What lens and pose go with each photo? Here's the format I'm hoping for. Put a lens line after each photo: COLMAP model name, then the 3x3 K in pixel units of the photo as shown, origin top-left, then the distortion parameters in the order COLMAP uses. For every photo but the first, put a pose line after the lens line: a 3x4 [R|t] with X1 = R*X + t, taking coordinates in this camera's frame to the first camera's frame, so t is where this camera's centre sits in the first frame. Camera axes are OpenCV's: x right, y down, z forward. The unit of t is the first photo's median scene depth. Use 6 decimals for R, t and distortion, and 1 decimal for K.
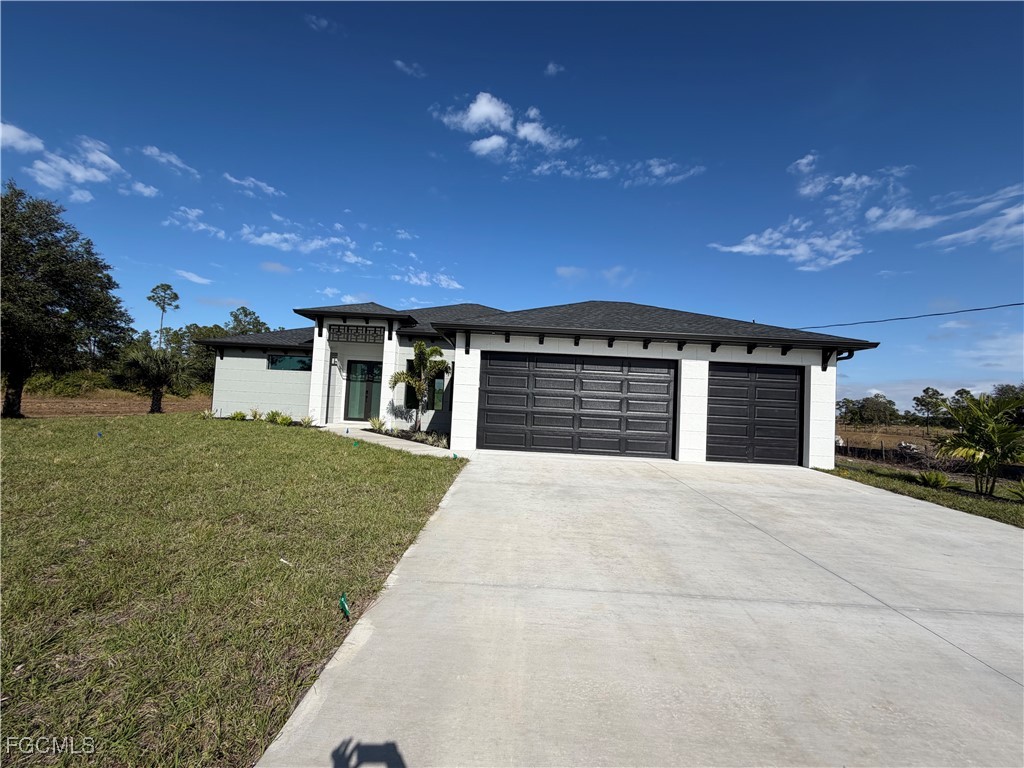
lens RADIAL K [[403.6, 0, 519.0], [0, 403.6, 381.9], [0, 0, 1]] dist [0.002403, -0.000766]
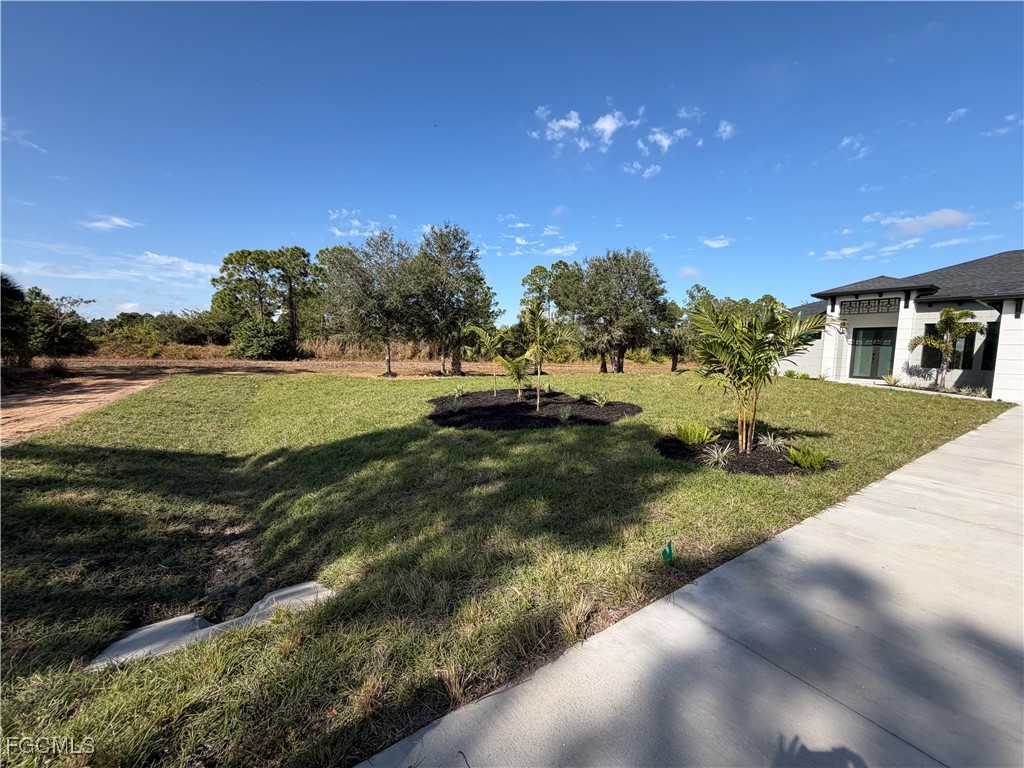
lens RADIAL K [[403.6, 0, 513.7], [0, 403.6, 385.0], [0, 0, 1]] dist [0.002403, -0.000766]
pose [[0.570554, 0.031266, -0.820664, -0.007231], [0.050519, 0.996046, 0.073071, -0.026438], [0.819705, -0.083150, 0.566719, -0.569935]]
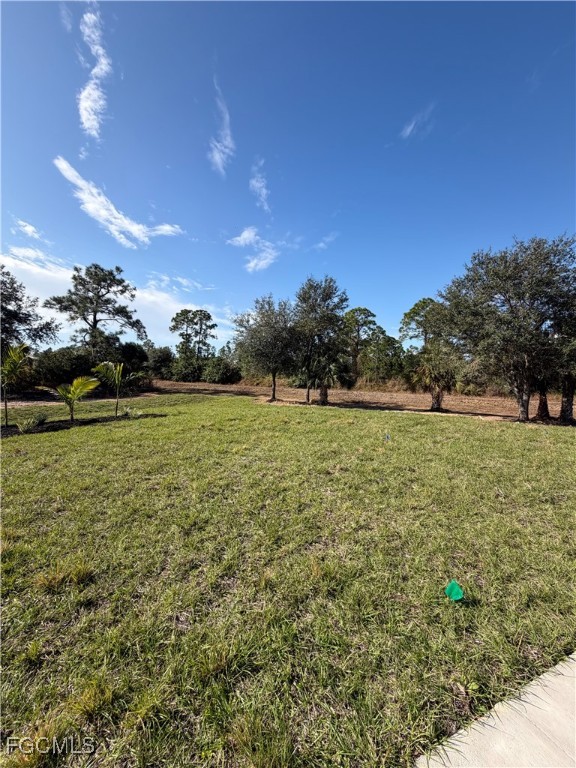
lens RADIAL K [[302.7, 0, 288.5], [0, 302.7, 381.8], [0, 0, 1]] dist [0.002403, -0.000766]
pose [[-0.393333, -0.045613, -0.918264, -0.077499], [-0.002660, 0.998821, -0.048475, 0.011813], [0.919392, -0.016624, -0.392991, 0.630242]]
